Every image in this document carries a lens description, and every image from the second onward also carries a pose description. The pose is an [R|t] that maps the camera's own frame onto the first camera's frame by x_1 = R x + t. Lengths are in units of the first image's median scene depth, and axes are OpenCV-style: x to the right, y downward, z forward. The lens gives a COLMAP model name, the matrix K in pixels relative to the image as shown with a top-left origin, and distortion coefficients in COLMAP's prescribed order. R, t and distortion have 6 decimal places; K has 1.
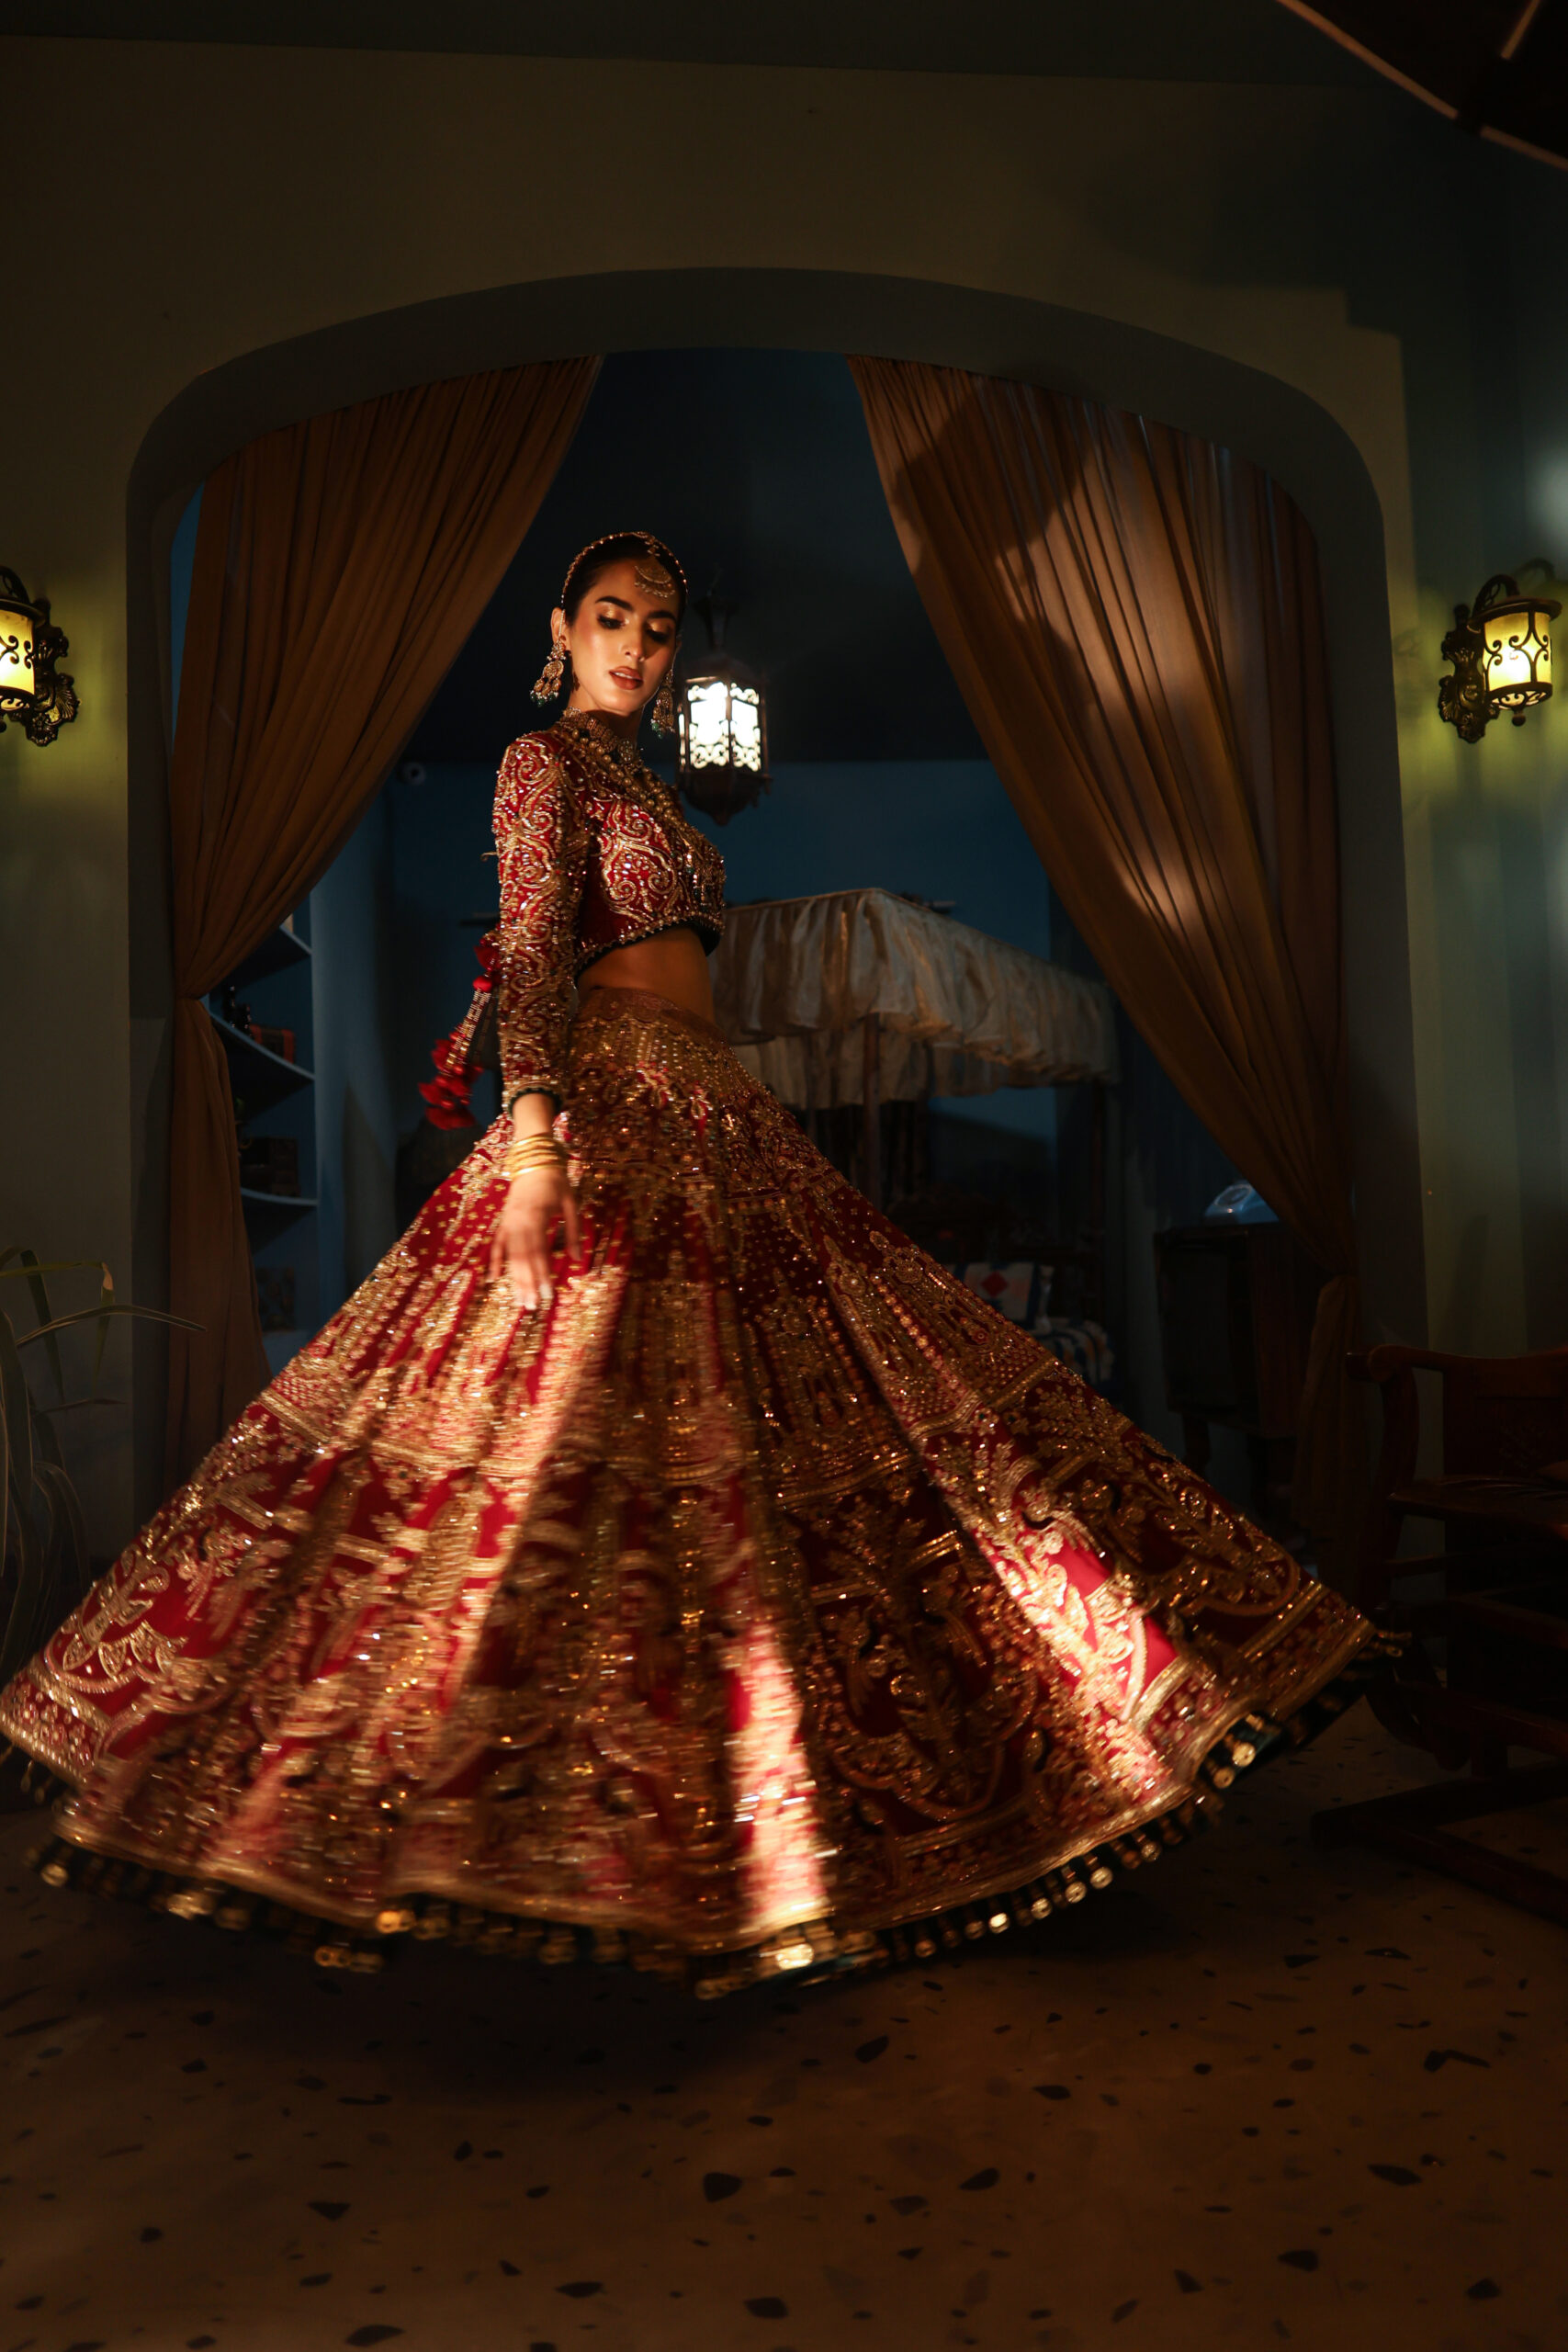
lens RADIAL K [[1598.8, 0, 750.2], [0, 1598.8, 1211.9], [0, 0, 1]] dist [0.018081, -0.000342]
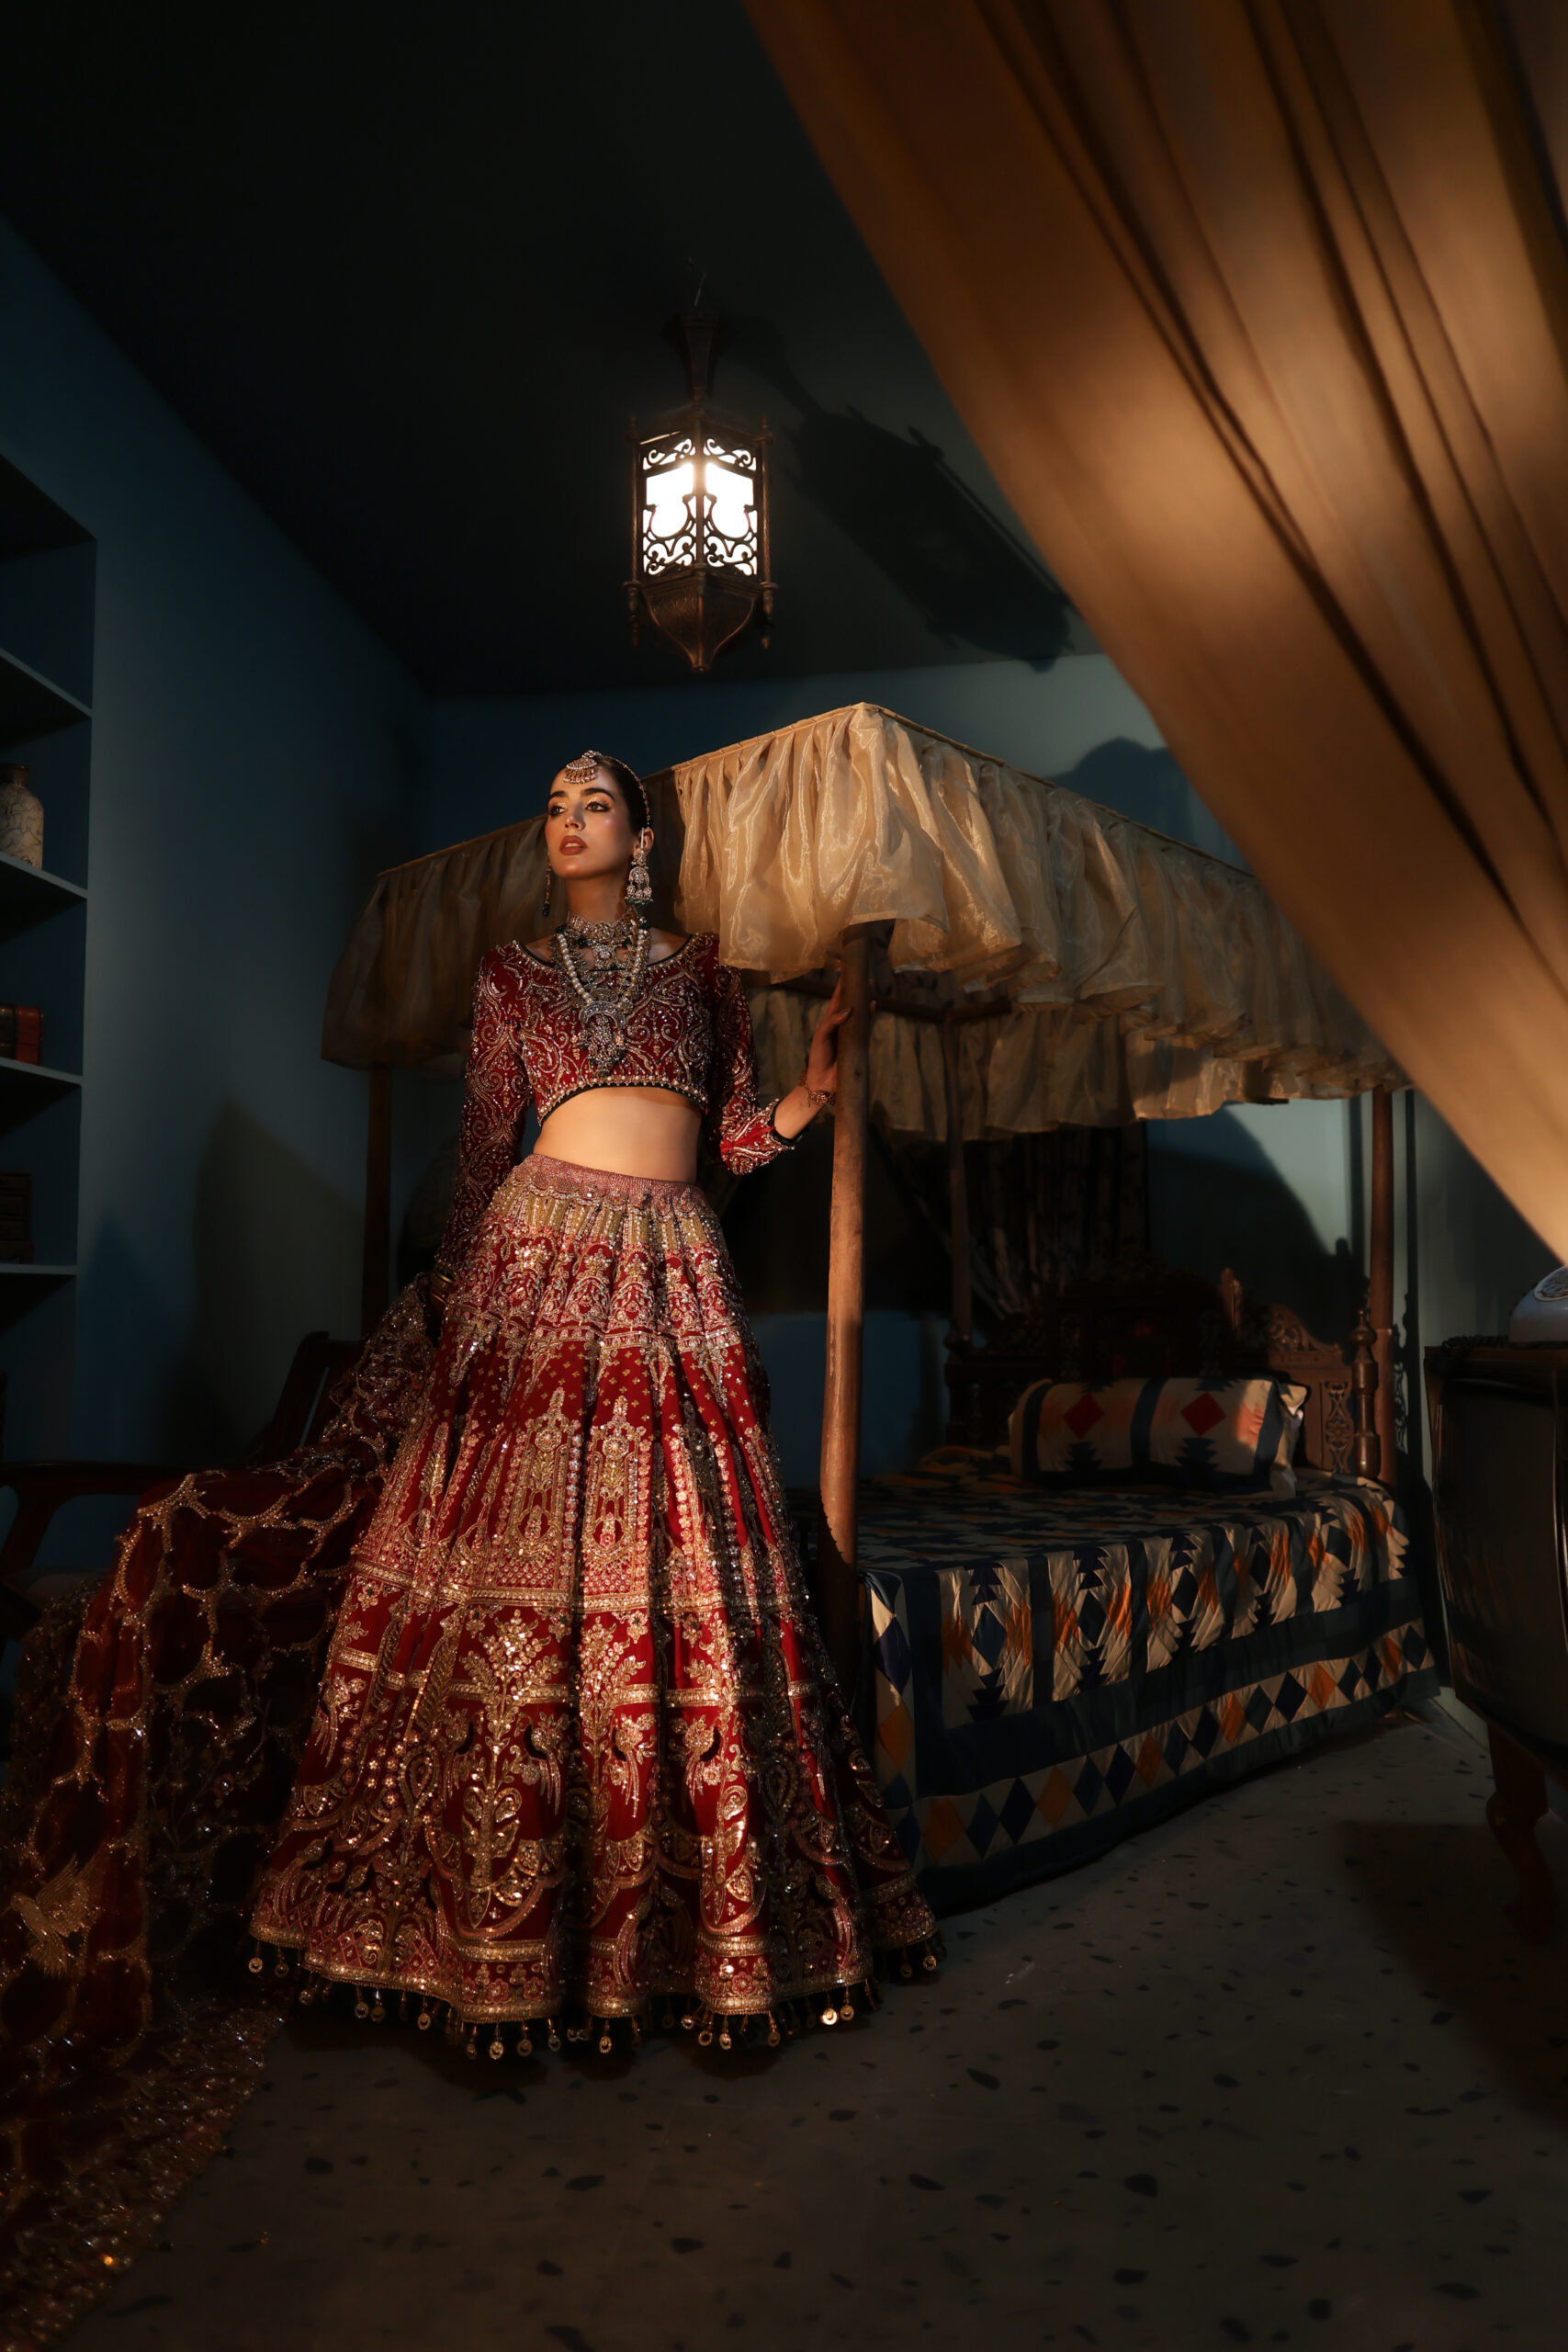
lens RADIAL K [[1598.8, 0, 747.8], [0, 1598.8, 1169.3], [0, 0, 1]] dist [0.018081, -0.000342]
pose [[0.975571, -0.005635, -0.219613, 0.229272], [-0.009896, 0.997529, -0.069554, -0.010115], [0.219462, 0.070028, 0.973104, 0.700990]]
